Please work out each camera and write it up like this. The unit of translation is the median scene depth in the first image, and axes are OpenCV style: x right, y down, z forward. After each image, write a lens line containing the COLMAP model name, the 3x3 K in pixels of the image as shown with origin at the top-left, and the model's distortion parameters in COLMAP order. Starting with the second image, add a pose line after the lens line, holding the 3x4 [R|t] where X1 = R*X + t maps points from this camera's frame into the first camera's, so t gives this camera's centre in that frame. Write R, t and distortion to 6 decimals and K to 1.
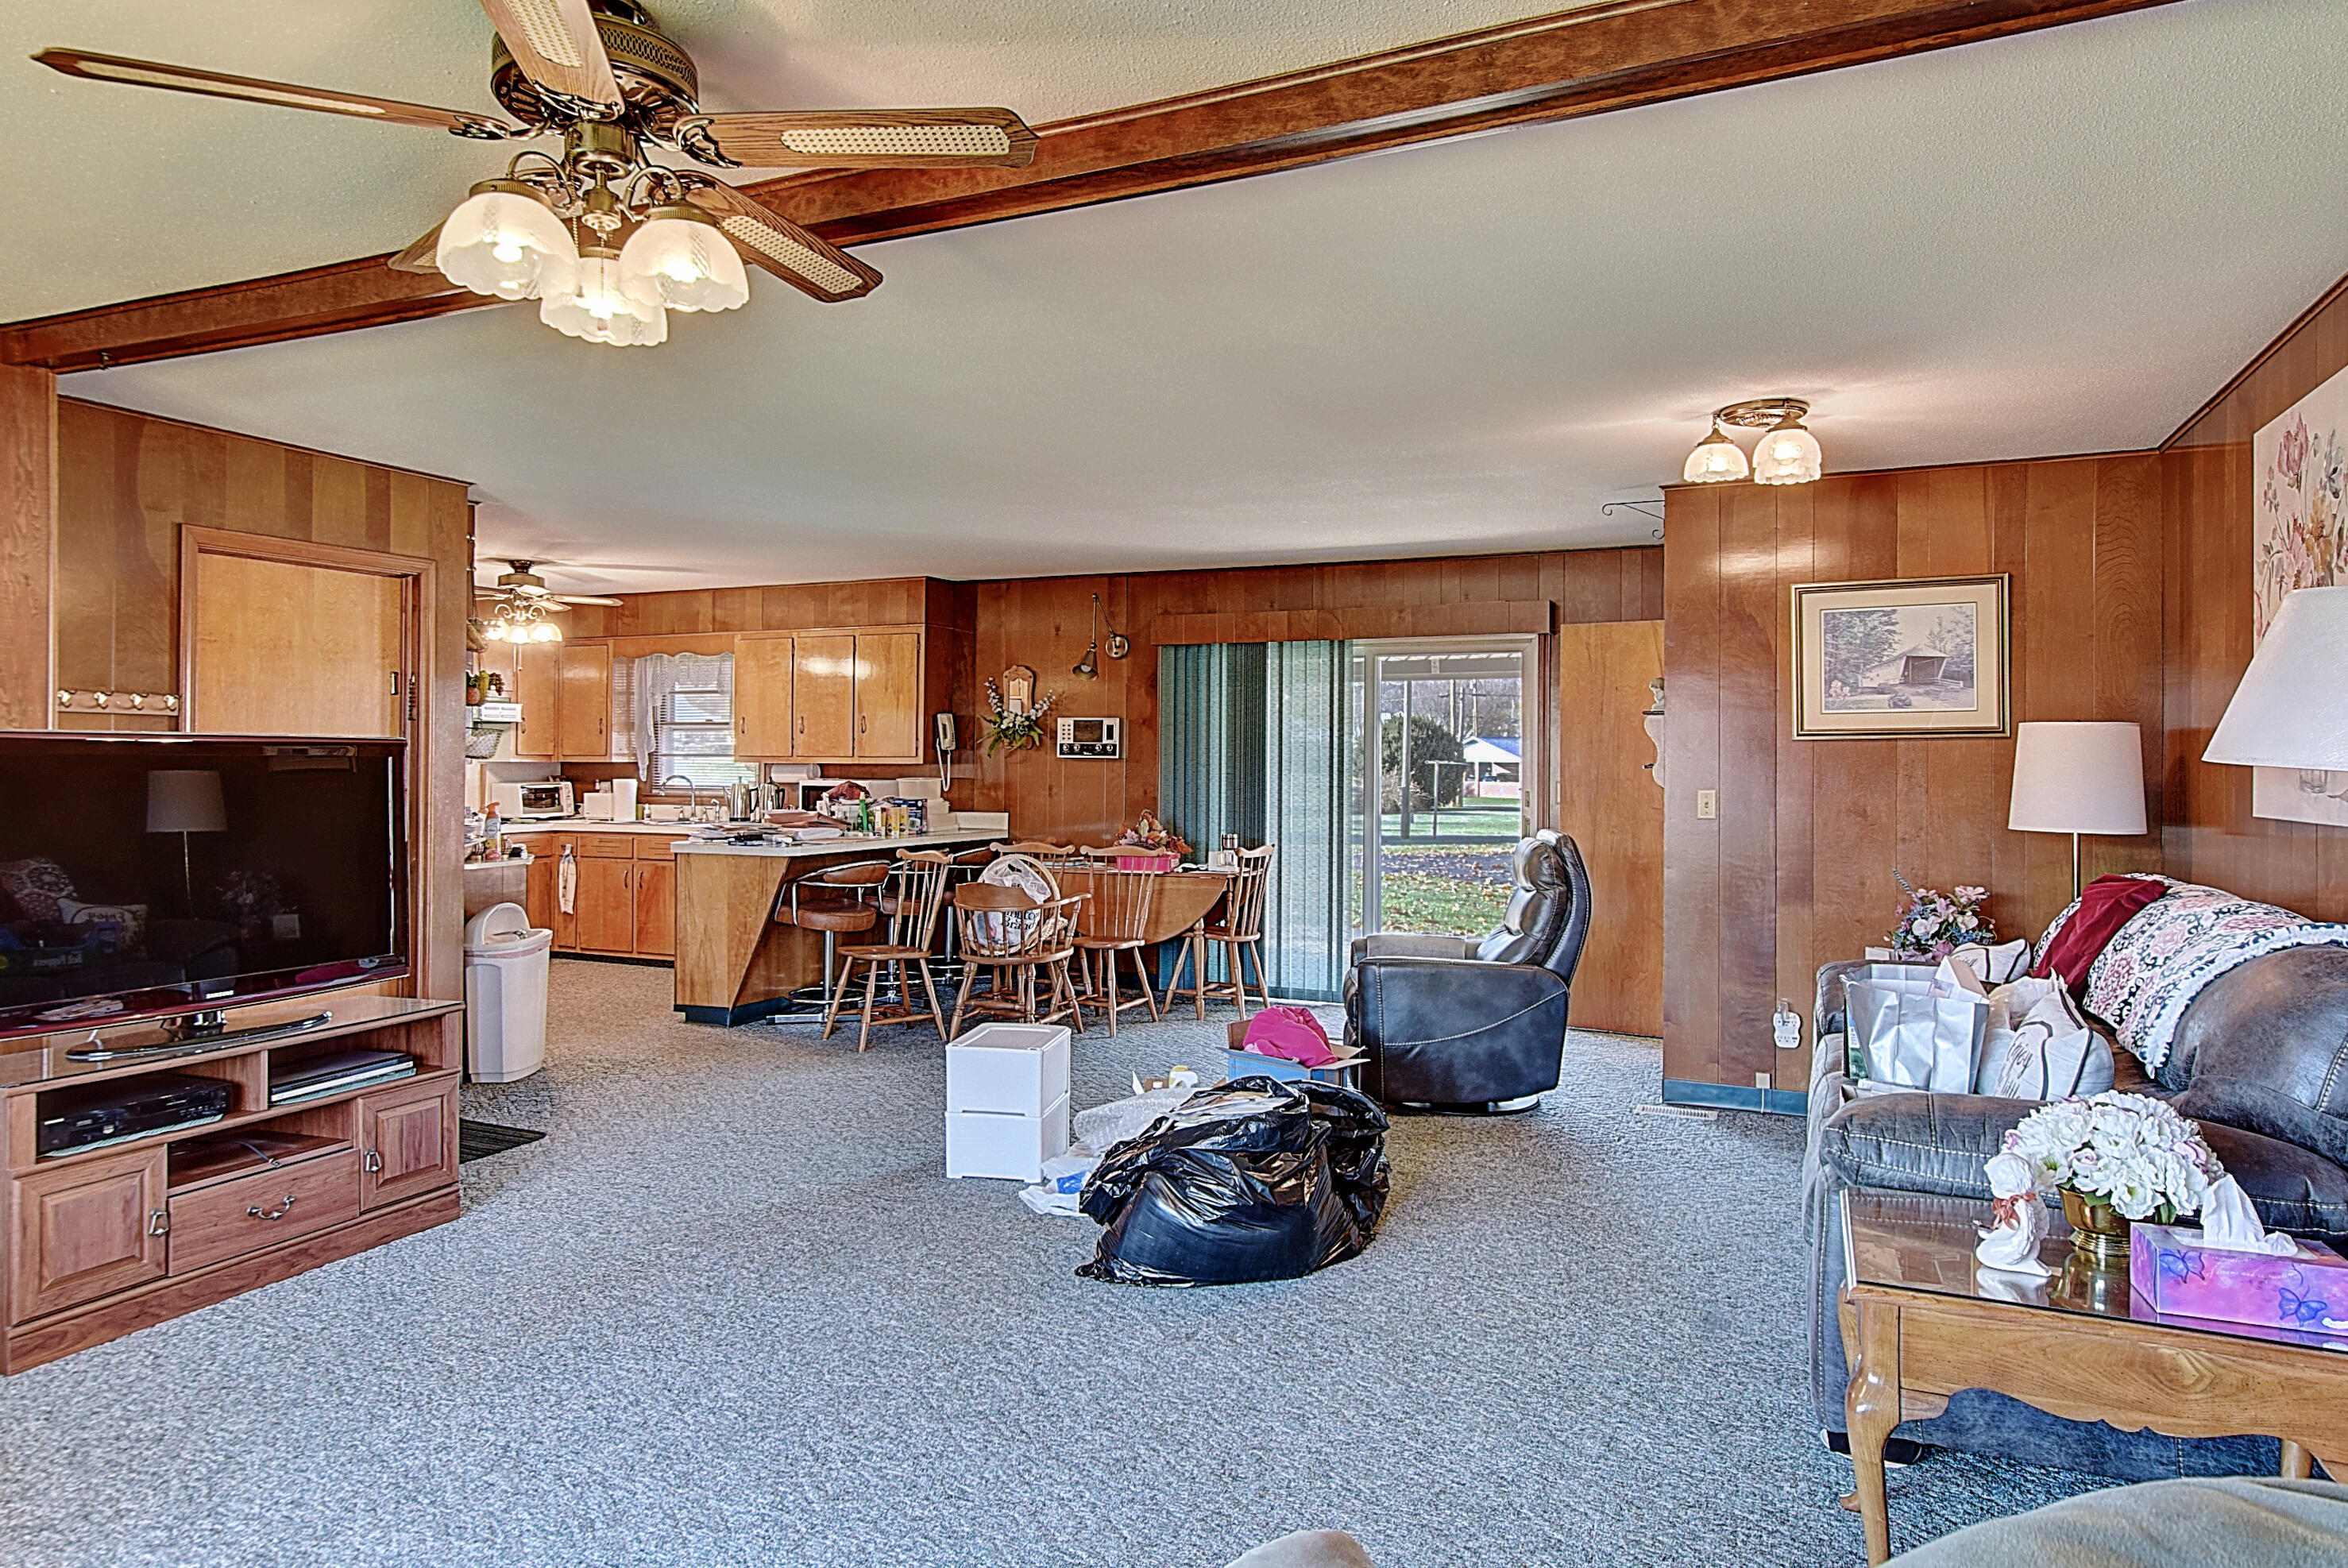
lens RADIAL K [[1424.3, 0, 1177.0], [0, 1424.3, 753.7], [0, 0, 1]] dist [-0.005972, -0.001389]
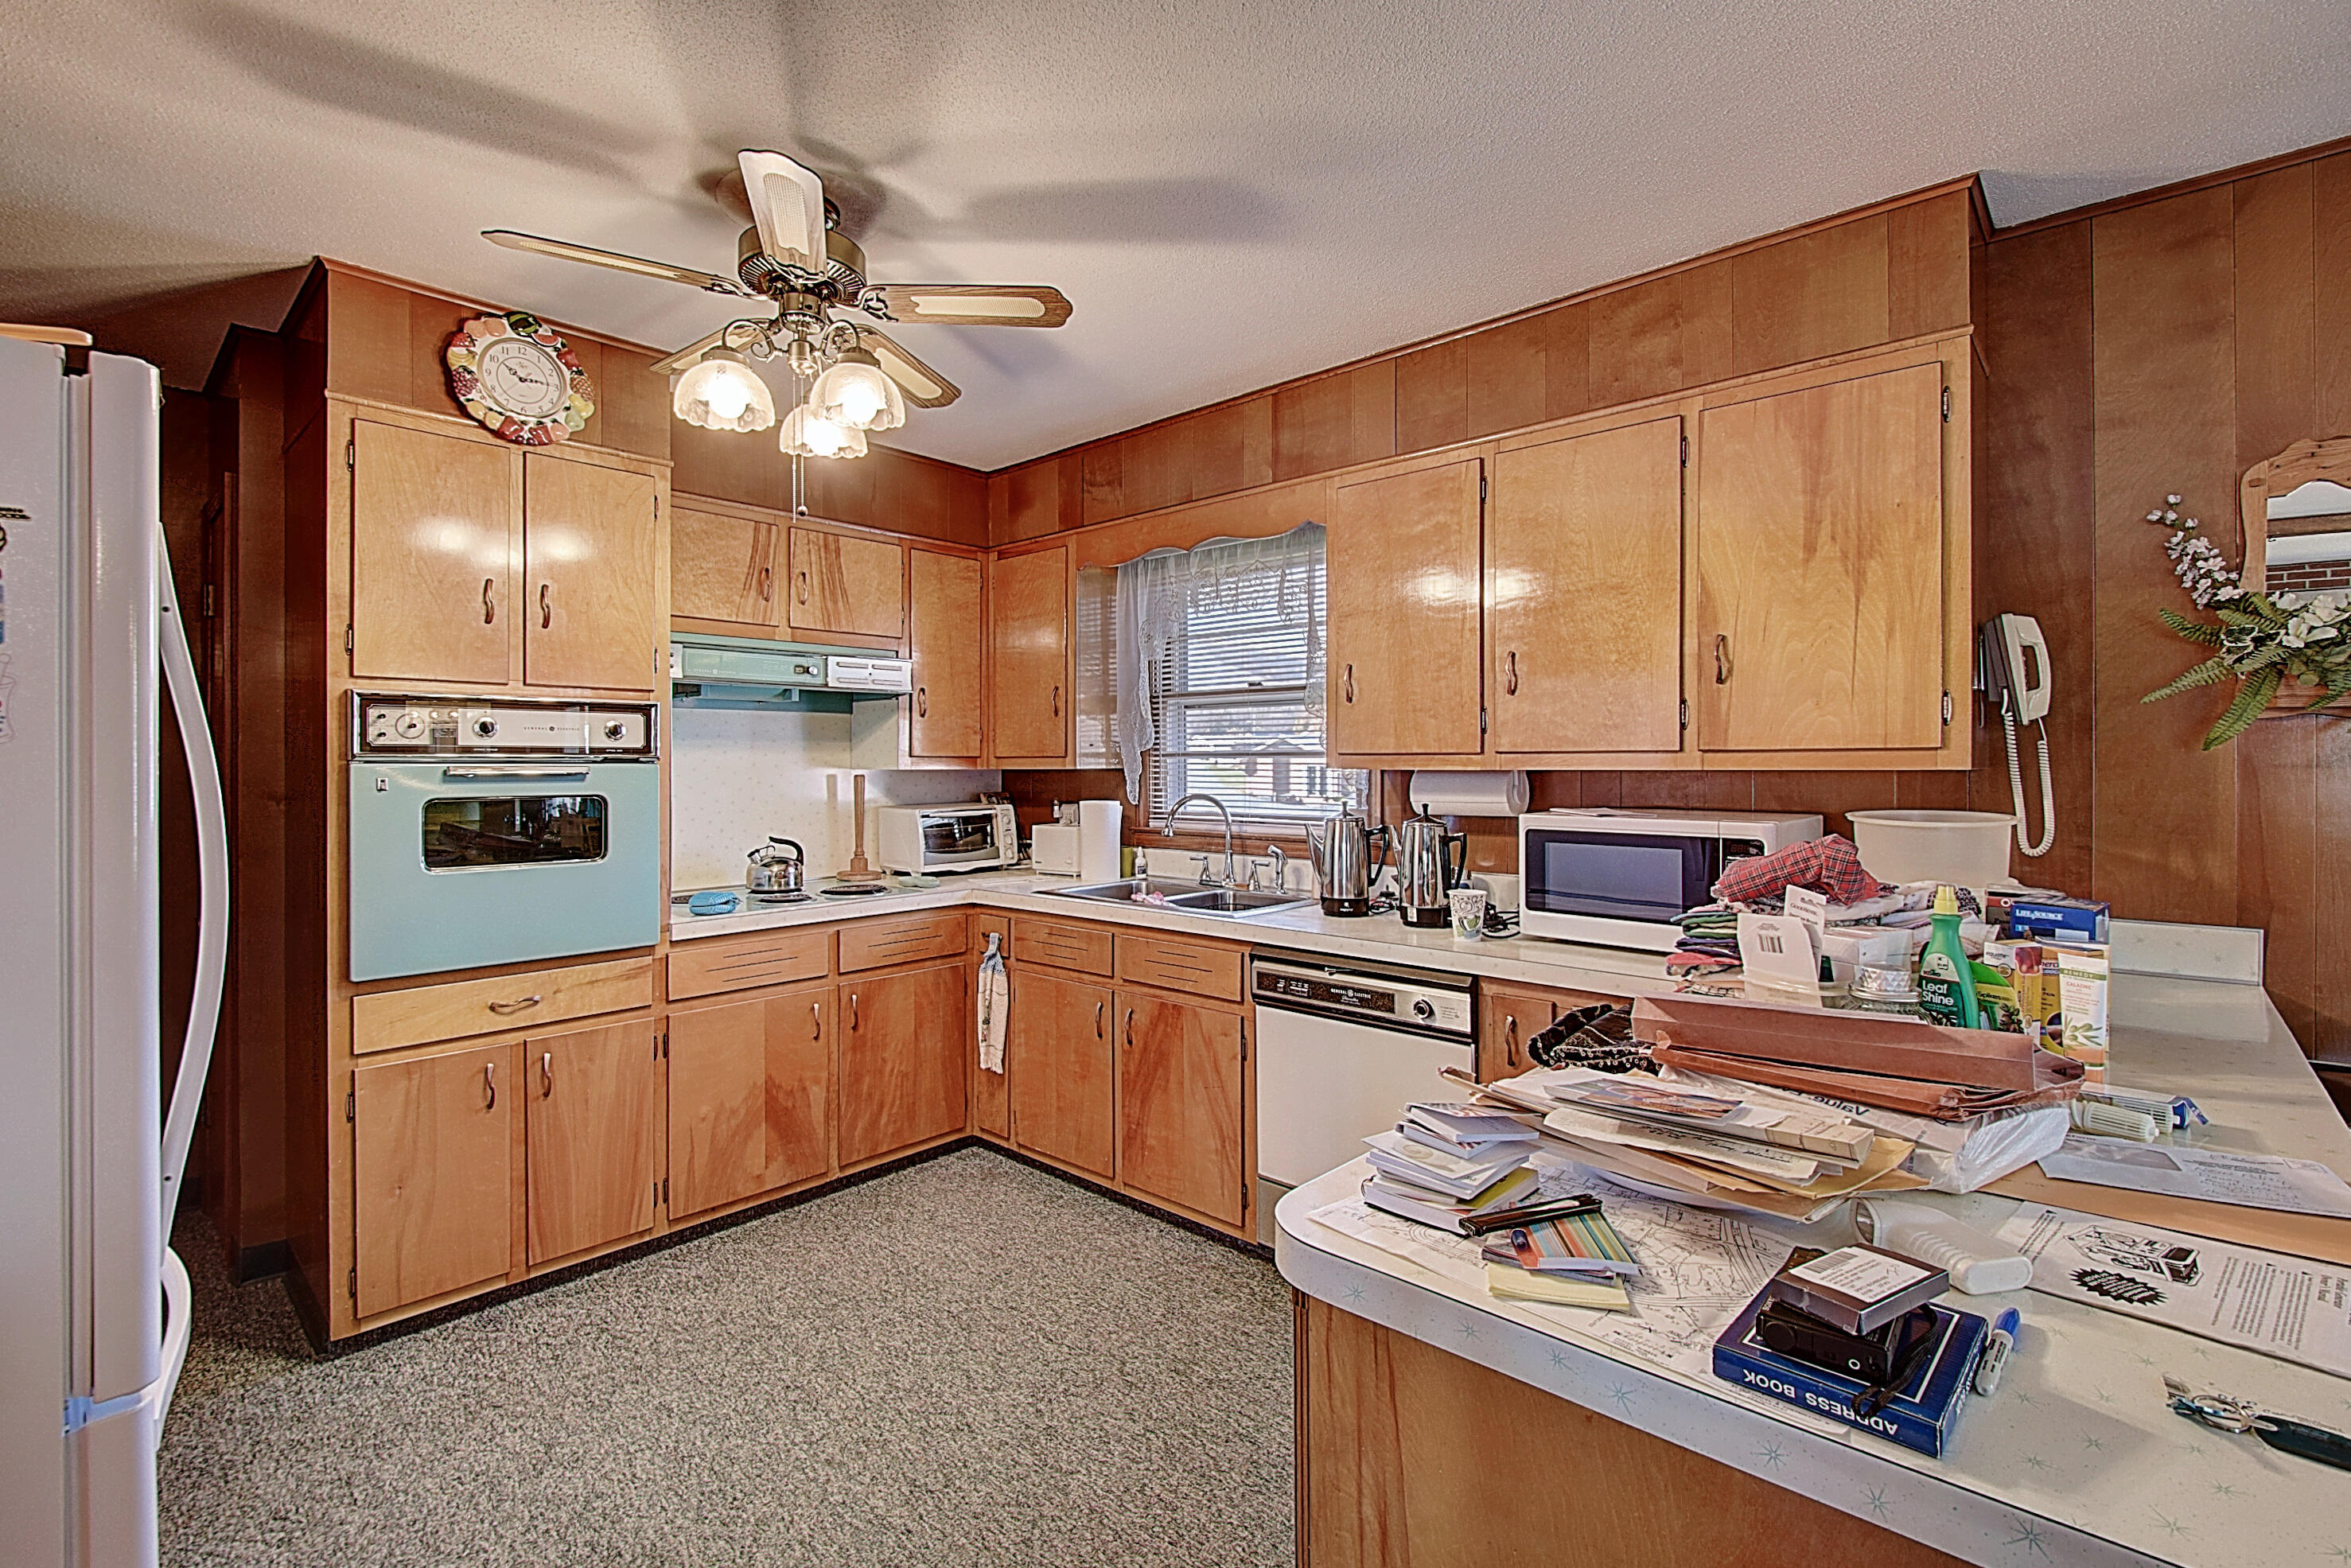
lens RADIAL K [[1052.1, 0, 1162.7], [0, 1052.1, 758.8], [0, 0, 1]] dist [-0.000880, -0.000094]
pose [[0.948332, -0.008039, -0.317177, -0.244959], [0.006695, 0.999963, -0.005326, 0.004328], [0.317208, 0.002928, 0.948351, 0.645098]]
